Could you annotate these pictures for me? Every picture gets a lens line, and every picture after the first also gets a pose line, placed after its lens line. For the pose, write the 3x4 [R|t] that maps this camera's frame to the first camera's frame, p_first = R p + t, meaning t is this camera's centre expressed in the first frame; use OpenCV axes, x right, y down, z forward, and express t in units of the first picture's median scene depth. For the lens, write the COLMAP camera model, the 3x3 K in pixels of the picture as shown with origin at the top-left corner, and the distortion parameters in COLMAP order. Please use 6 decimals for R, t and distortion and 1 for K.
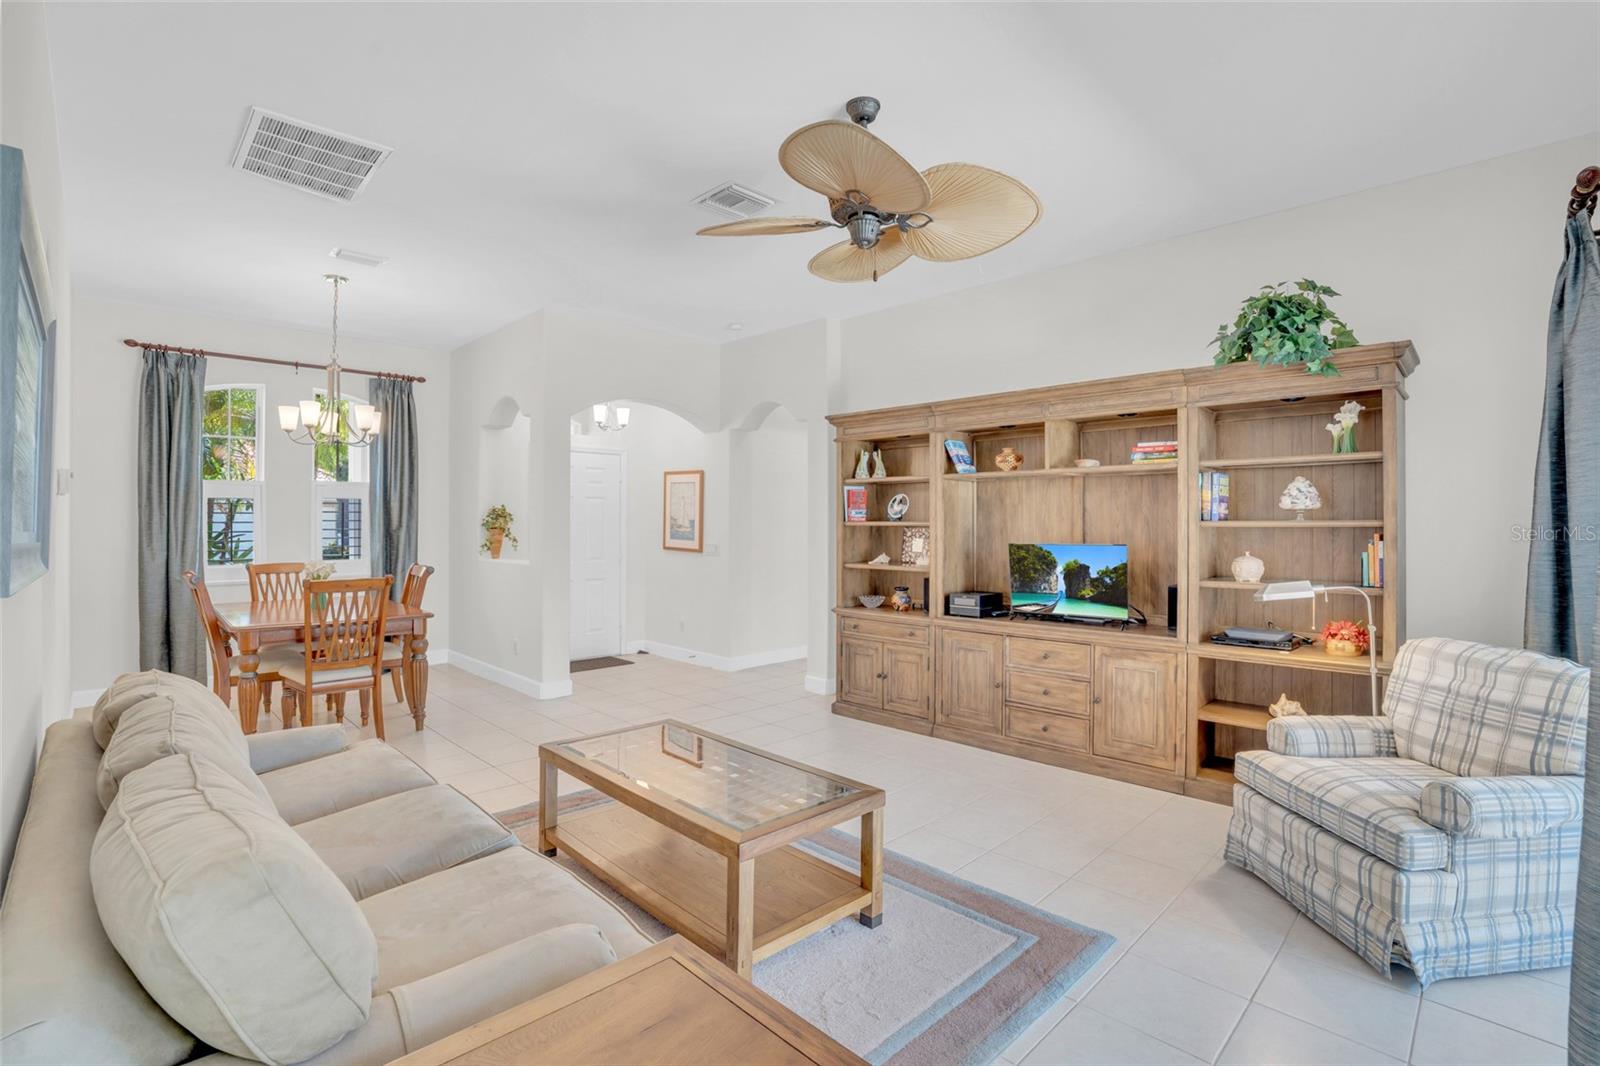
lens RADIAL K [[746.0, 0, 795.1], [0, 746.0, 522.6], [0, 0, 1]] dist [-0.030152, 0.001751]
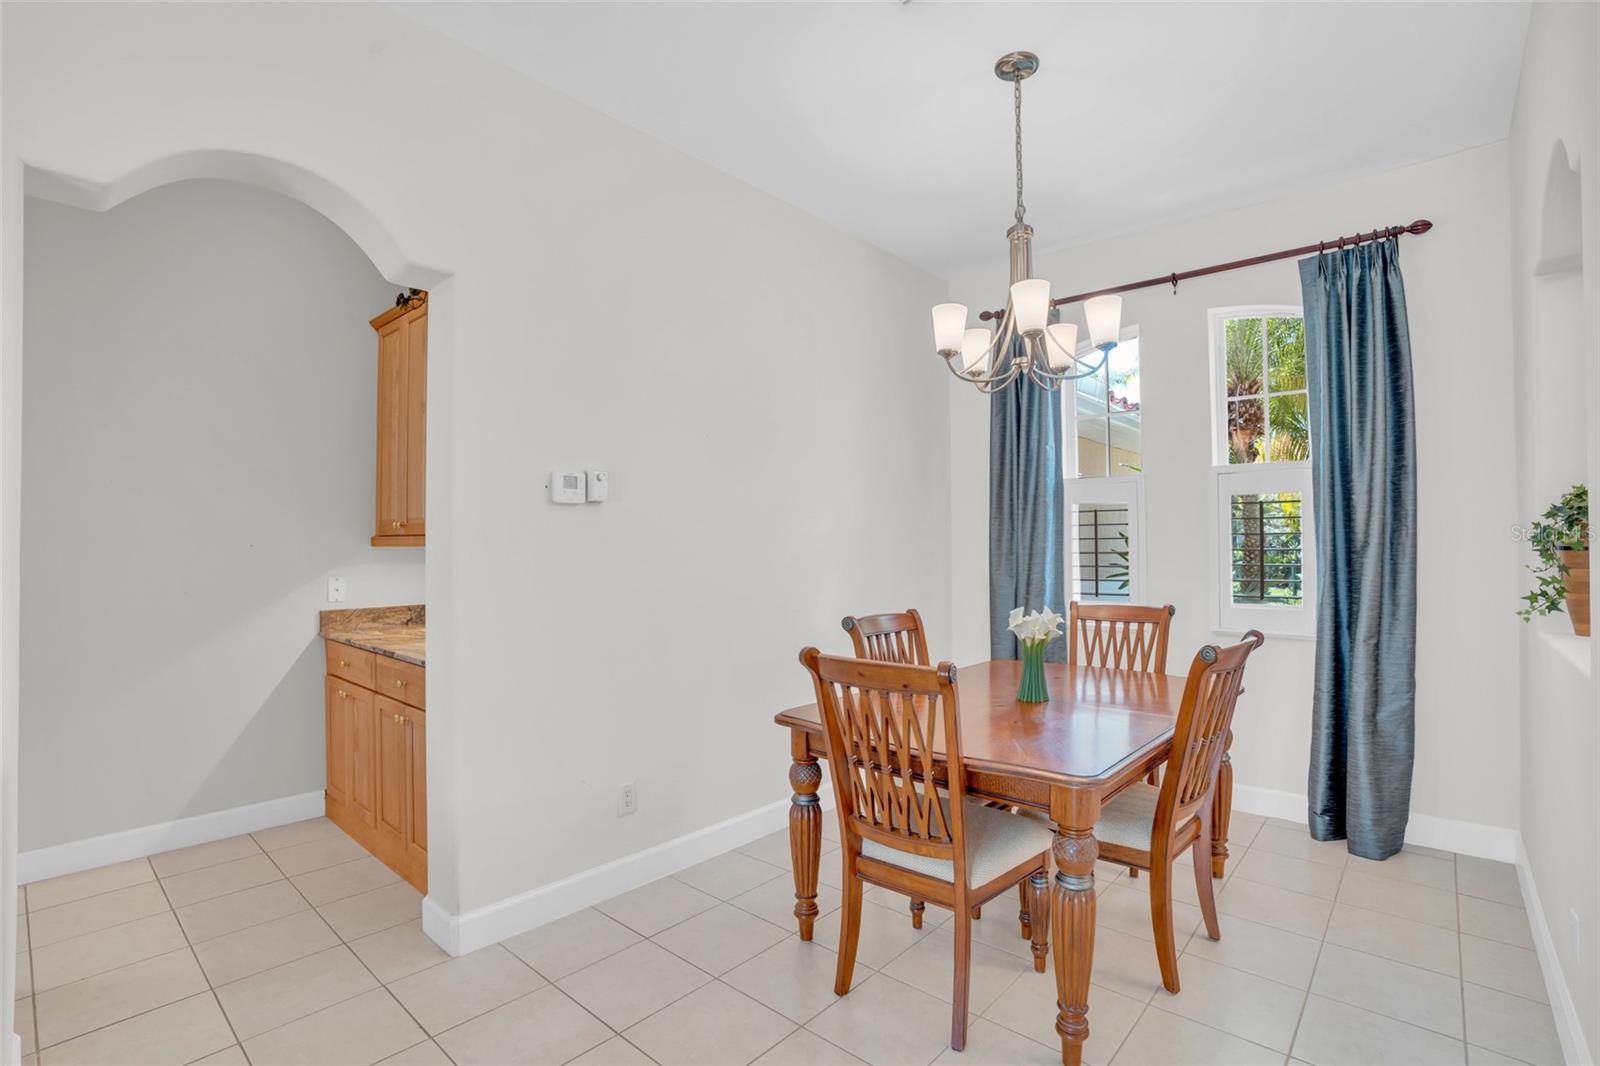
lens RADIAL K [[746.0, 0, 801.5], [0, 746.0, 532.3], [0, 0, 1]] dist [-0.030152, 0.001751]
pose [[0.087999, -0.020334, -0.995913, -0.094699], [0.004000, 0.999791, -0.020060, 0.004871], [0.996113, -0.002219, 0.088062, 0.591460]]
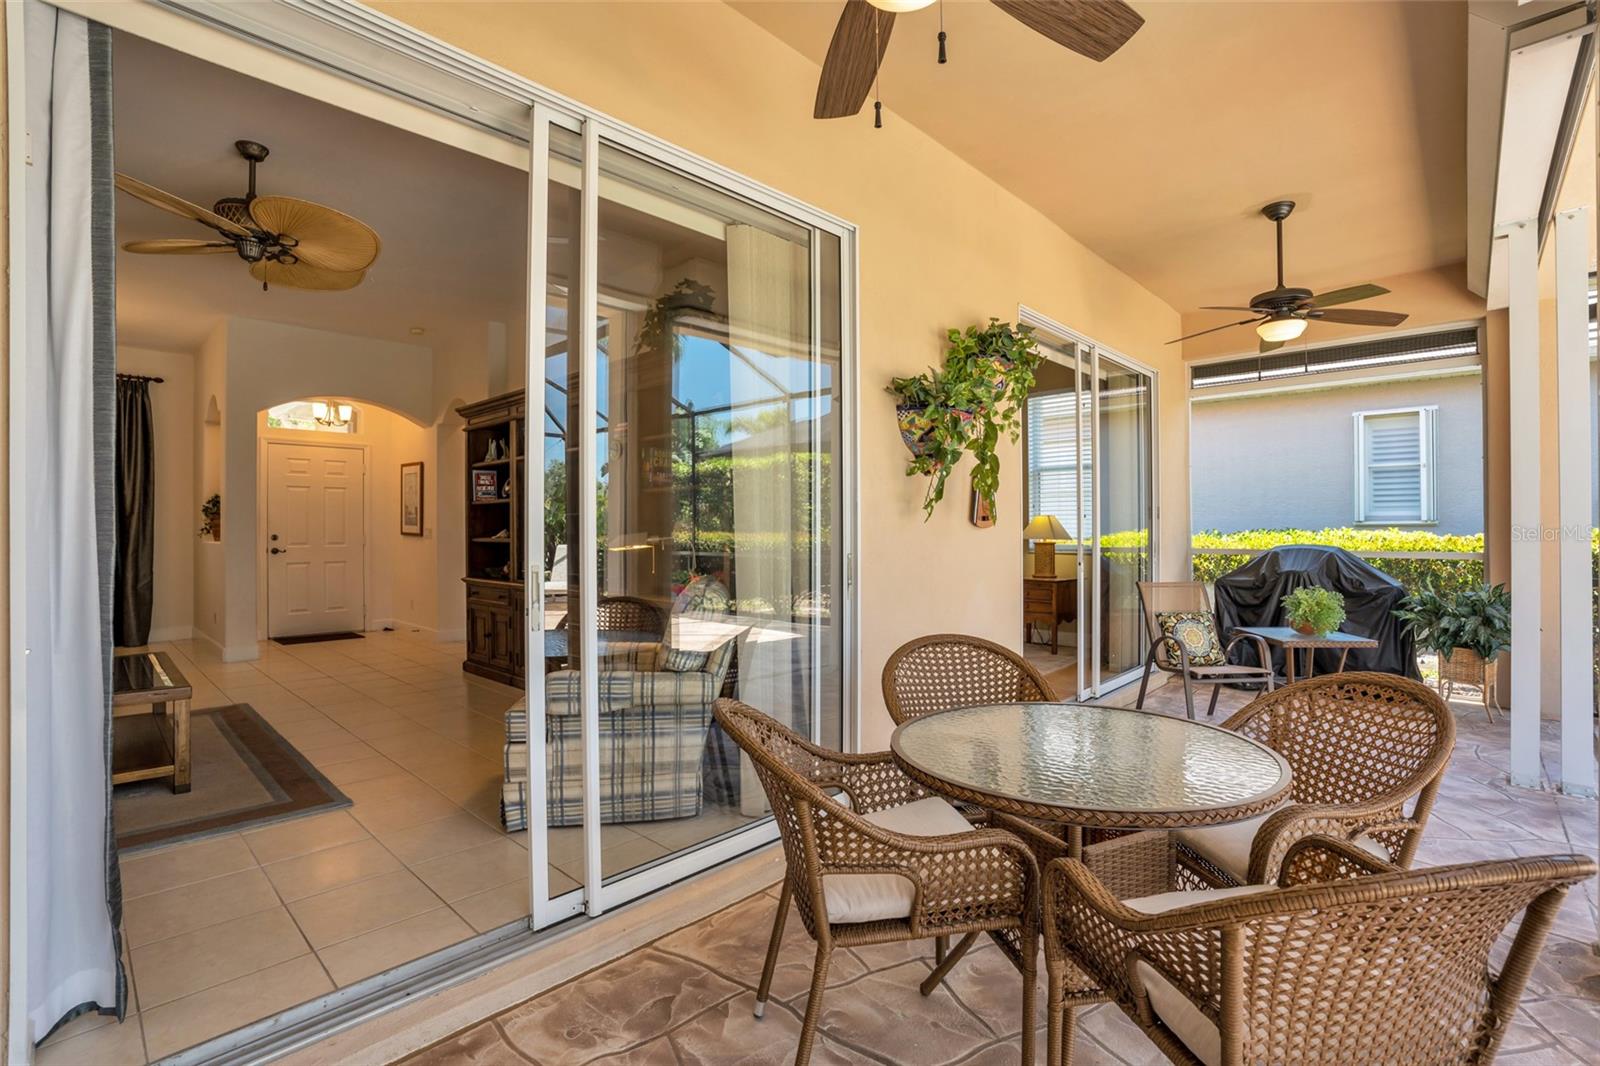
lens RADIAL K [[726.9, 0, 805.1], [0, 726.9, 531.0], [0, 0, 1]] dist [-0.020929, 0.000355]
pose [[0.999267, -0.005792, 0.037829, 0.423487], [0.005610, 0.999972, 0.004912, 0.031929], [-0.037856, -0.004696, 0.999272, -0.099097]]
